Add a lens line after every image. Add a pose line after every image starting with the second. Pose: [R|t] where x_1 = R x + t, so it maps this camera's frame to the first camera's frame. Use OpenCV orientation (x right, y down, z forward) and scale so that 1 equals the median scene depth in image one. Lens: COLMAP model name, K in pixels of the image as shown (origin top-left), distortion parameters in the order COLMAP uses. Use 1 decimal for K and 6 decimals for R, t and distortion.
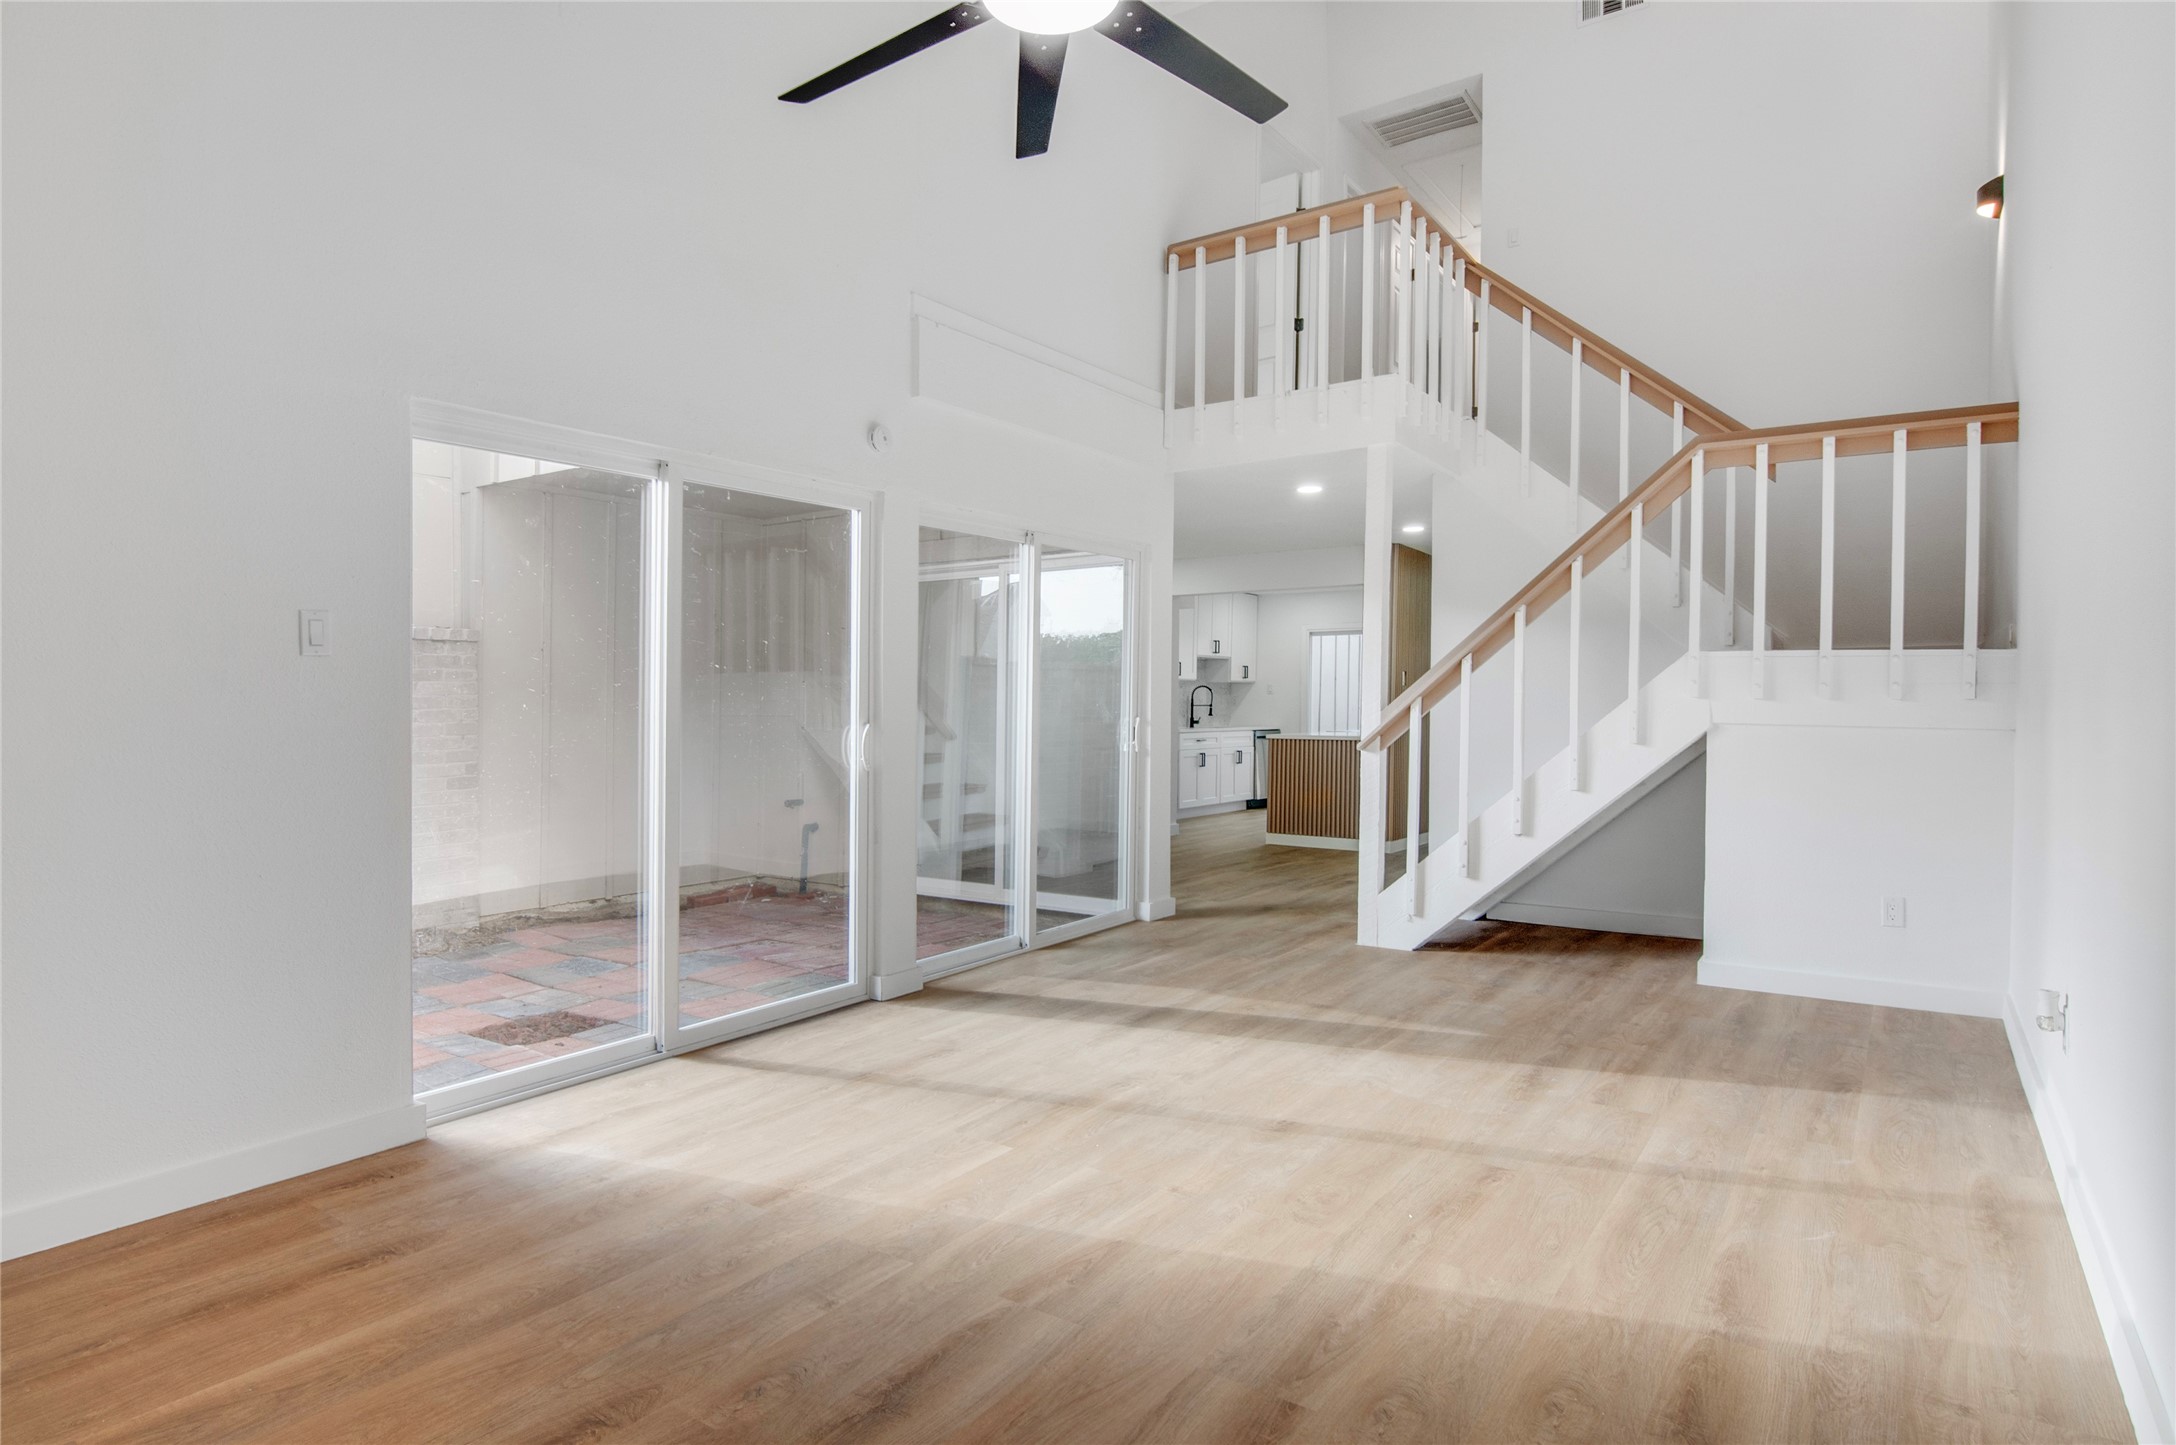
lens RADIAL K [[1172.2, 0, 1084.9], [0, 1172.2, 726.9], [0, 0, 1]] dist [0.001235, -0.015411]
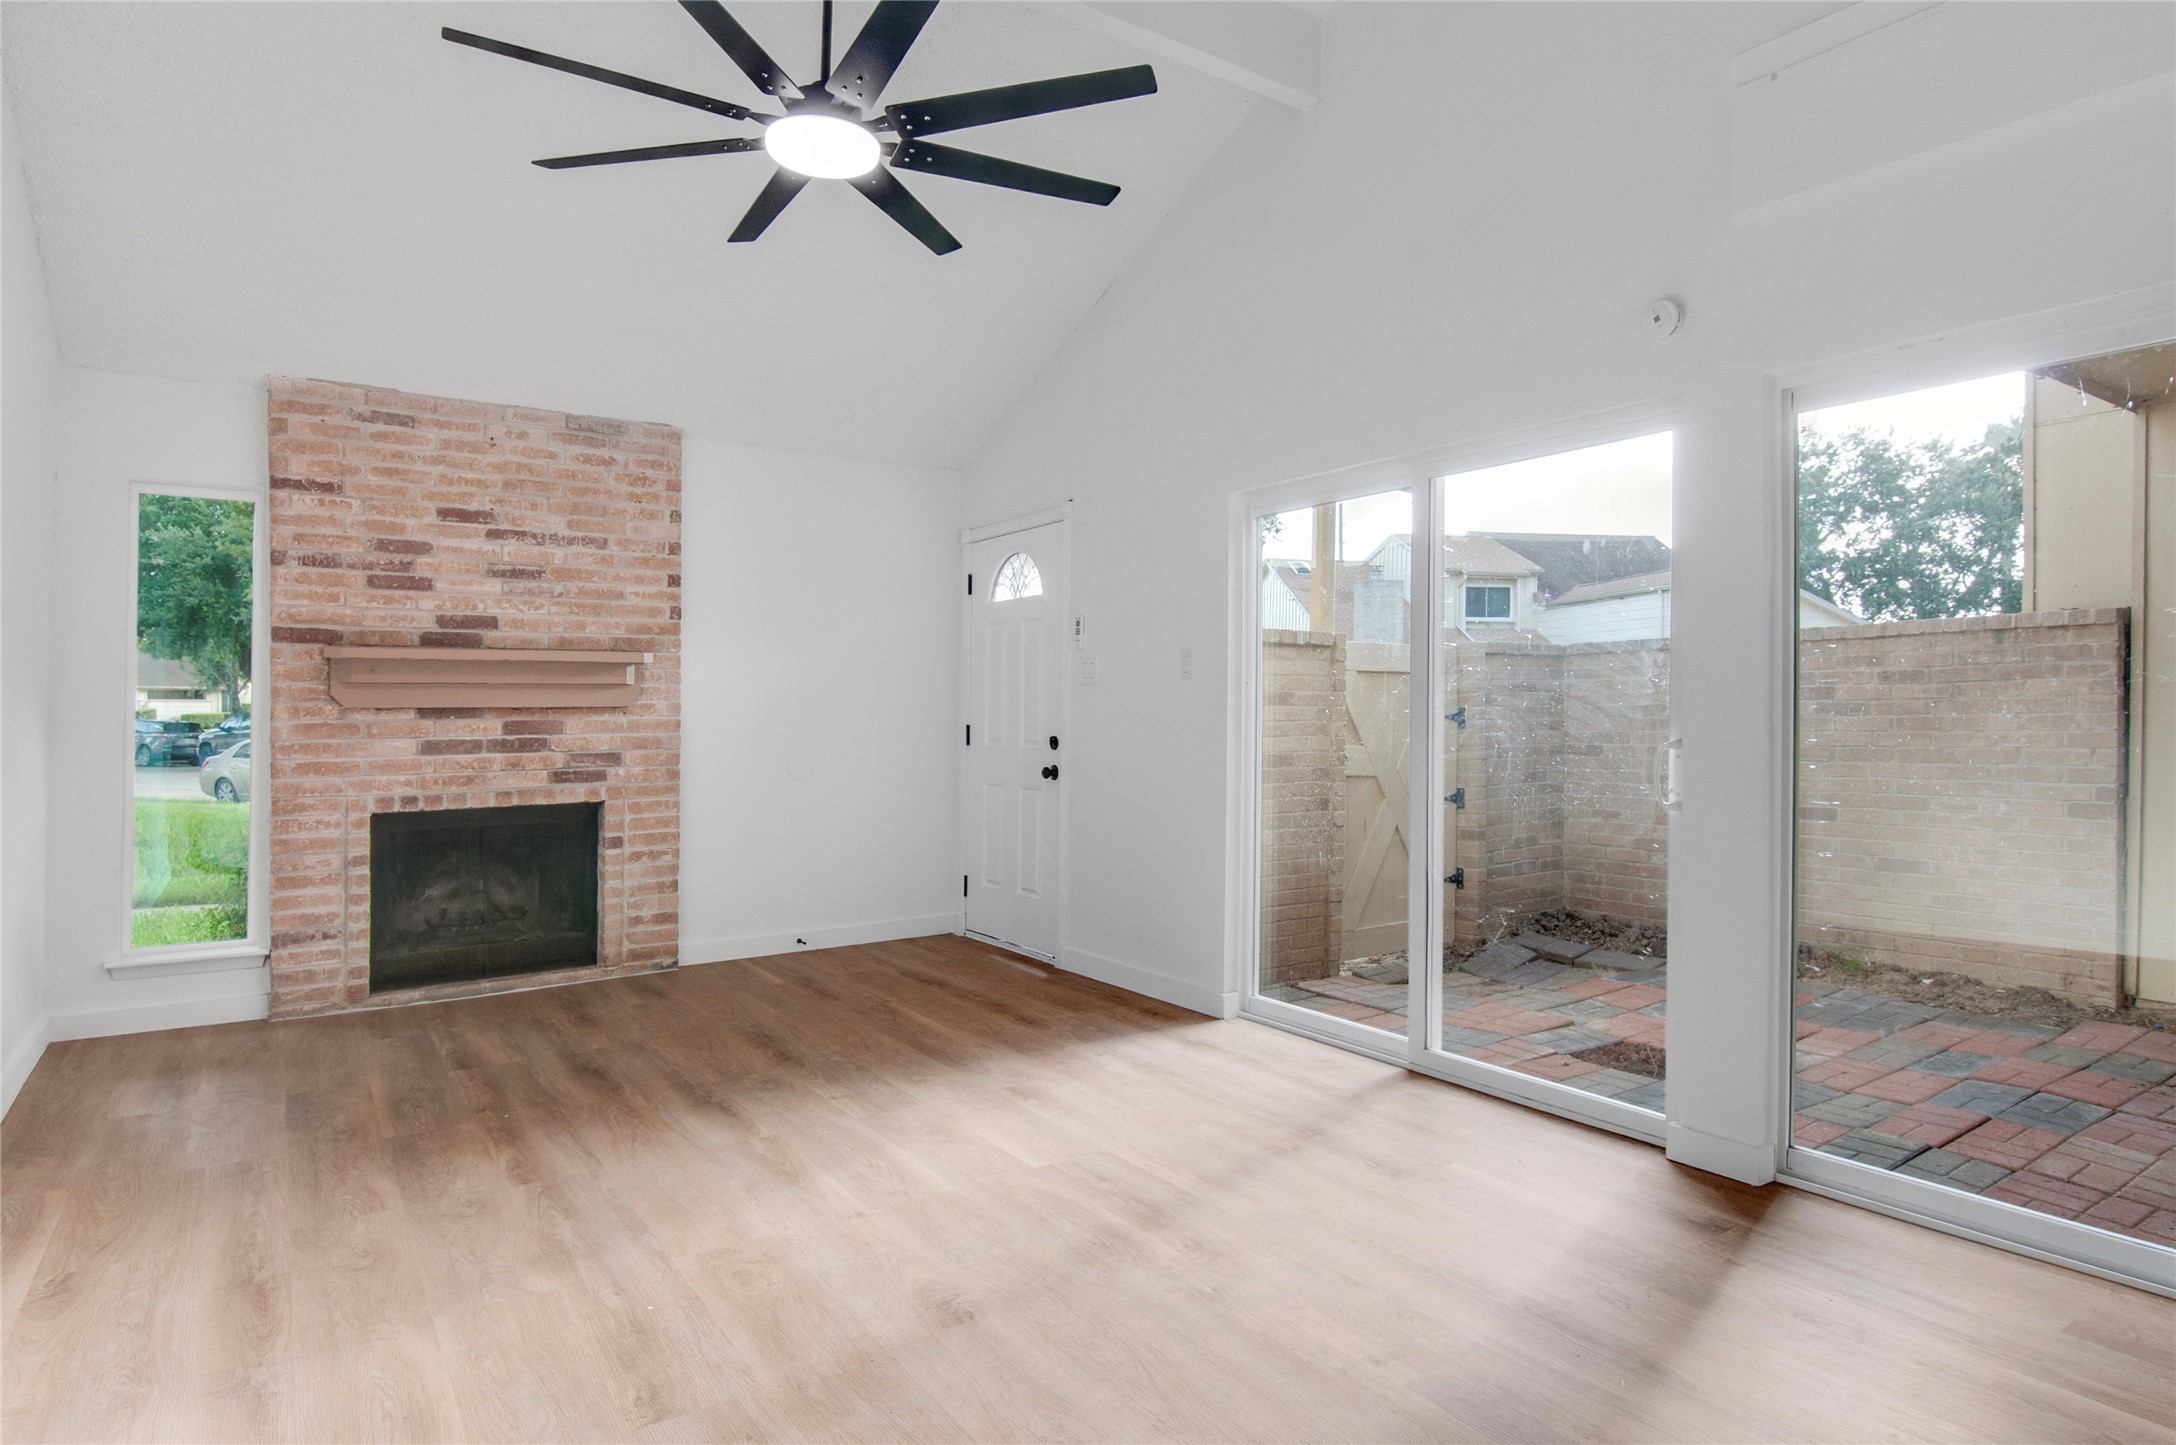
lens RADIAL K [[1202.7, 0, 1104.4], [0, 1202.7, 687.7], [0, 0, 1]] dist [0.002051, -0.020254]
pose [[-0.343062, -0.013828, -0.939211, 0.641018], [-0.016572, 0.999825, -0.008668, -0.023398], [0.939167, 0.012591, -0.343231, 1.034690]]
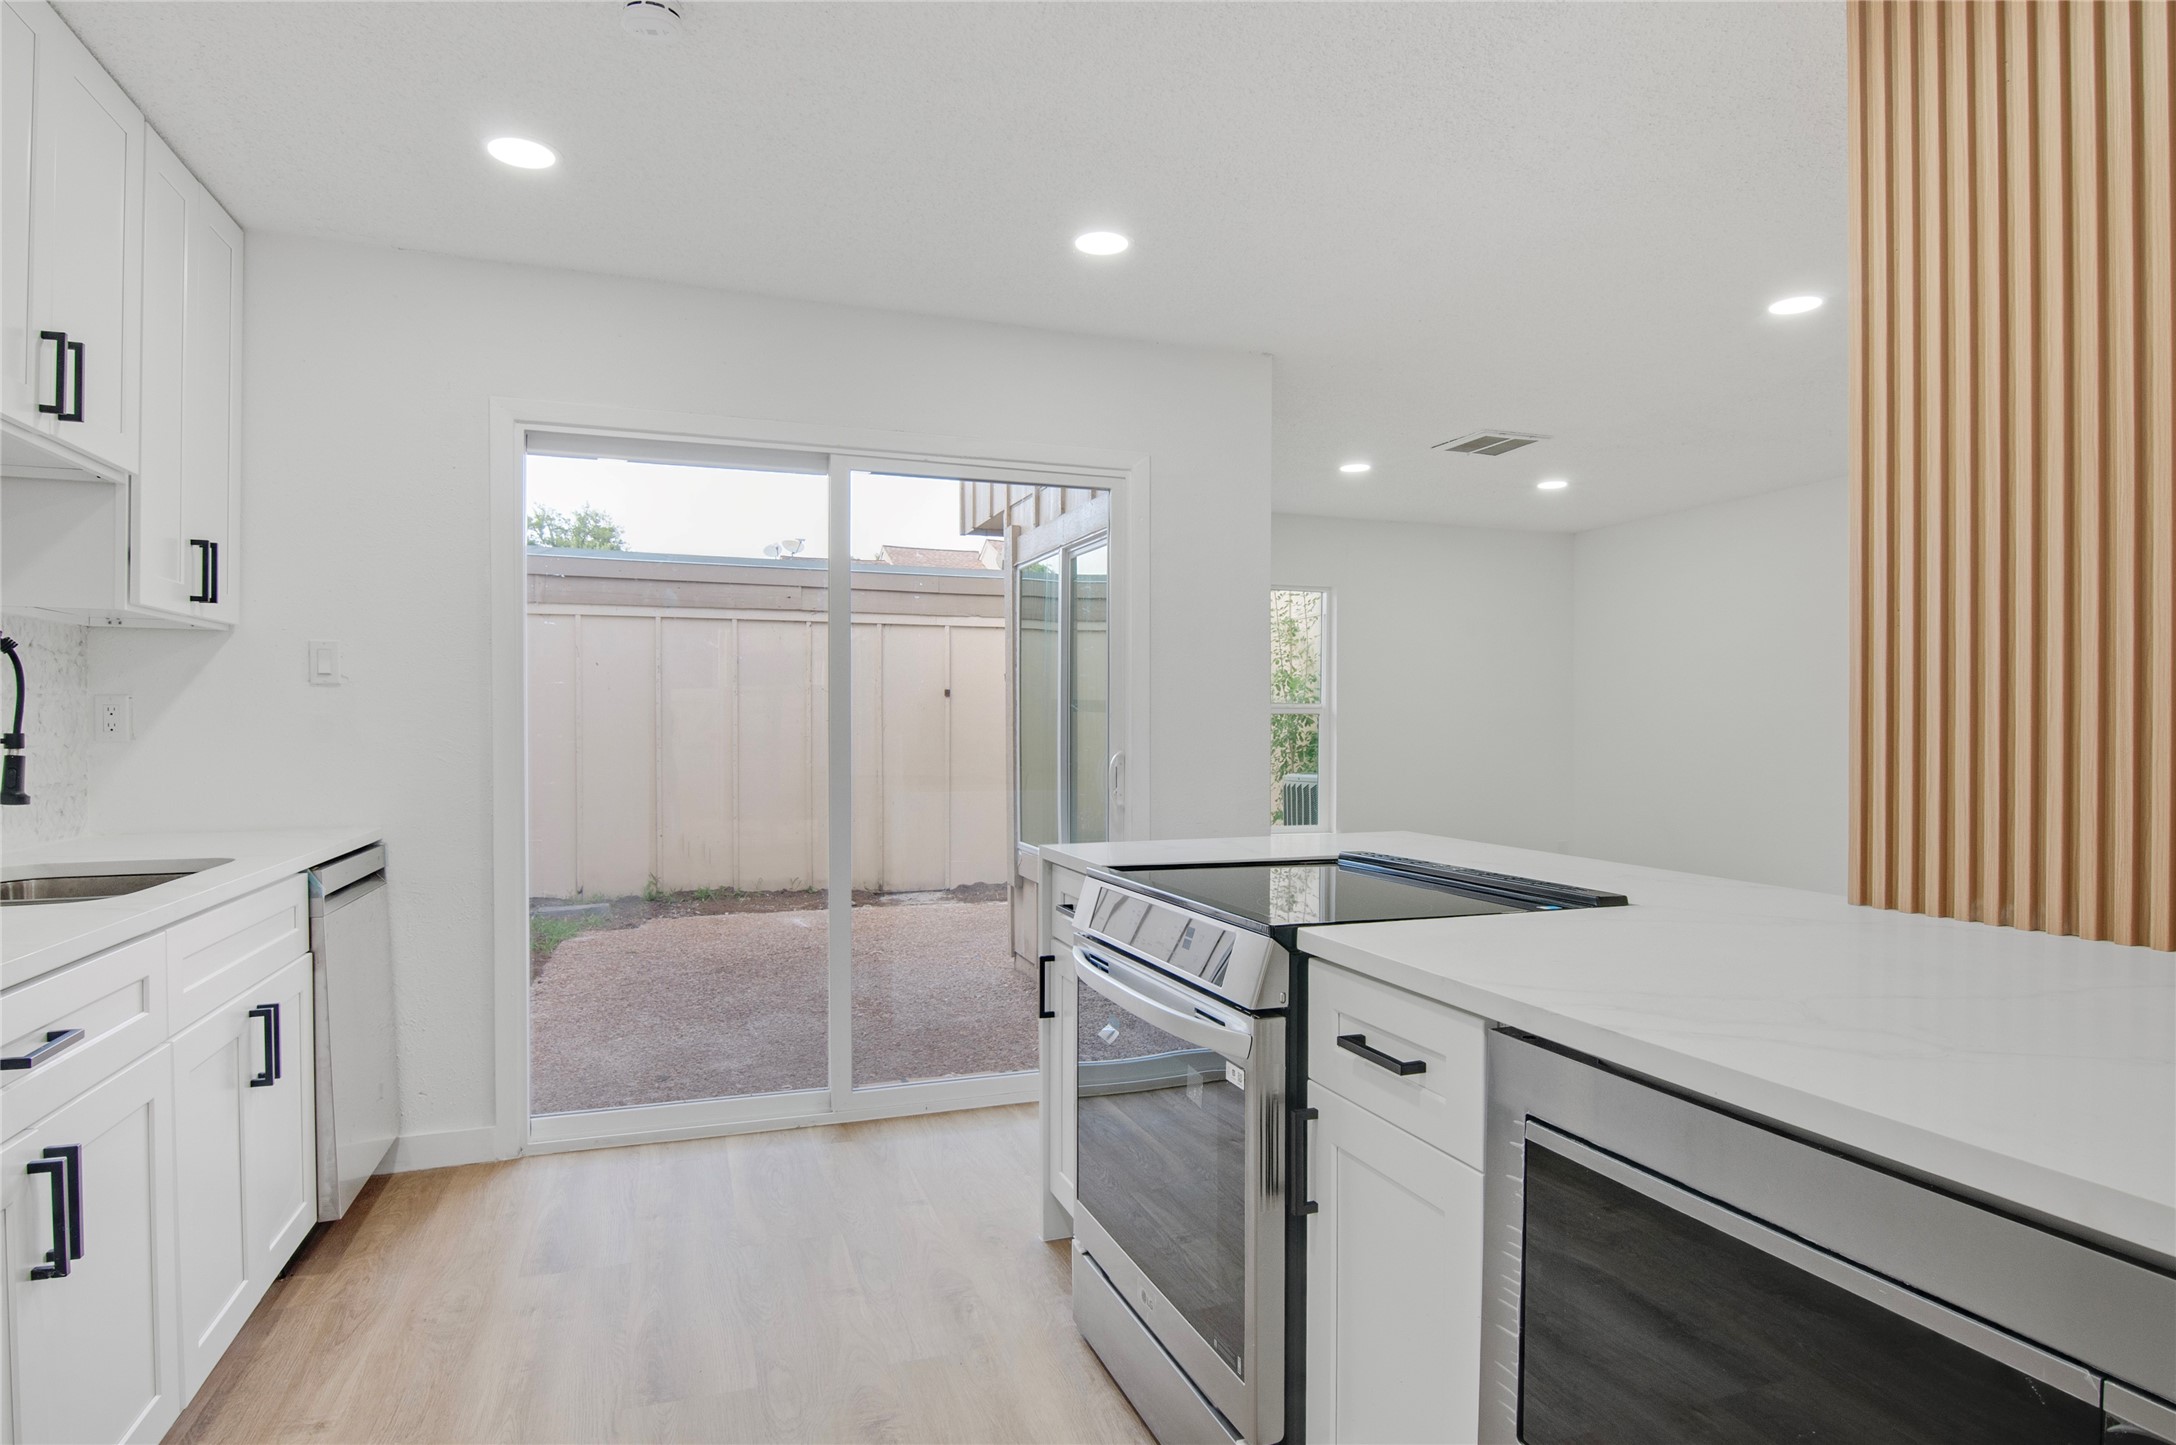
lens RADIAL K [[1197.7, 0, 1102.7], [0, 1197.7, 740.4], [0, 0, 1]] dist [0.002170, -0.016527]
pose [[0.576336, -0.013585, 0.817100, 0.187704], [0.016668, 0.999849, 0.004867, -0.052008], [-0.817043, 0.010815, 0.576475, 2.449600]]
